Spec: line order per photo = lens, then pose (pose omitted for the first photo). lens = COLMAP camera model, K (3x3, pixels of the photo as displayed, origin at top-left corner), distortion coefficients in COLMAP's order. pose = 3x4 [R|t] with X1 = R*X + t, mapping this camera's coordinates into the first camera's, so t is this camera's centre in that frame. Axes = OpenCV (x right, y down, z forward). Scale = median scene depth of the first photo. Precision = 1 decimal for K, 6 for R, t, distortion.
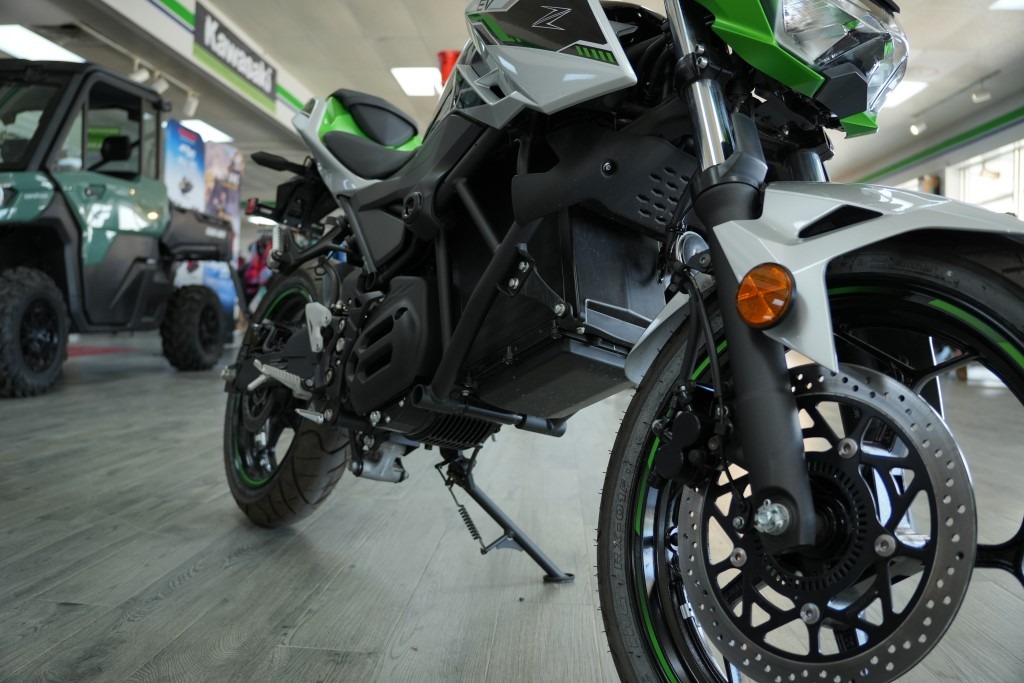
lens RADIAL K [[835.6, 0, 512.0], [0, 835.6, 341.5], [0, 0, 1]] dist [-0.201340, 0.125817]
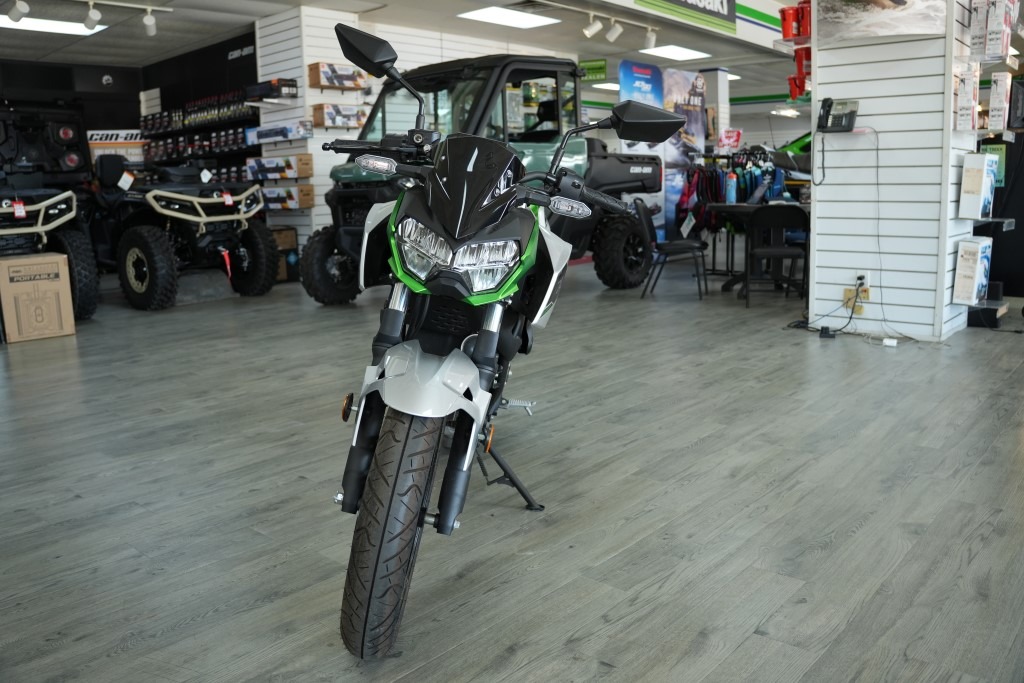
lens RADIAL K [[835.6, 0, 512.0], [0, 835.6, 341.5], [0, 0, 1]] dist [-0.201340, 0.125817]
pose [[0.784218, 0.071810, -0.616316, 1.044534], [0.022011, 0.989436, 0.143292, -0.282352], [0.620095, -0.125938, 0.774353, -0.260865]]
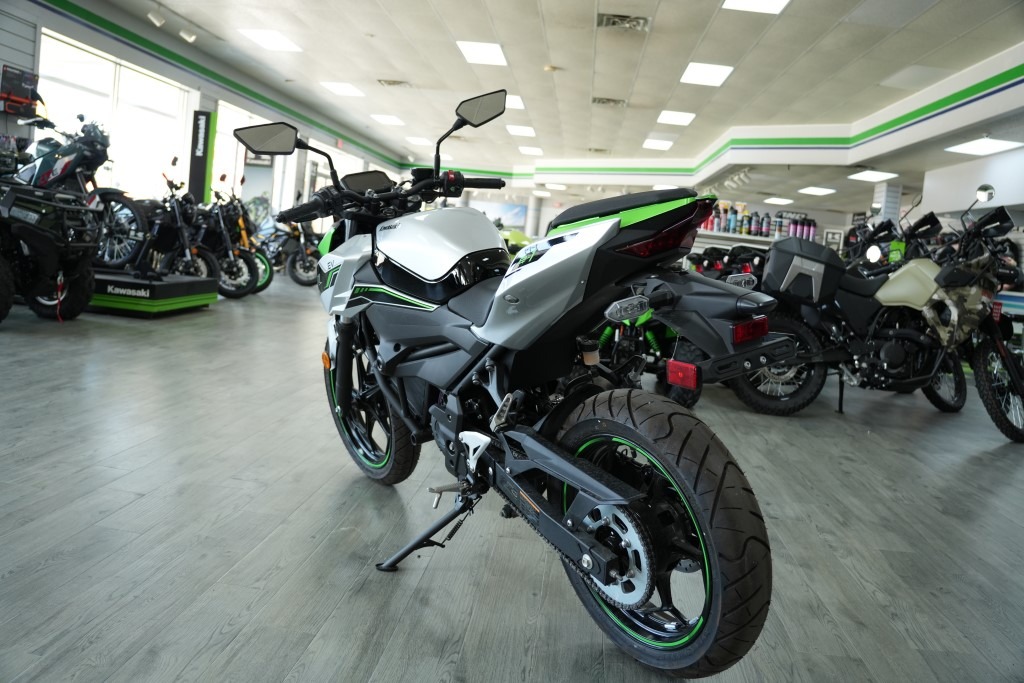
lens RADIAL K [[835.6, 0, 512.0], [0, 835.6, 341.5], [0, 0, 1]] dist [-0.201340, 0.125817]
pose [[-0.991568, -0.128523, 0.016600, -0.137542], [-0.124744, 0.981324, 0.146433, -0.346733], [-0.035110, 0.143127, -0.989081, 2.440008]]
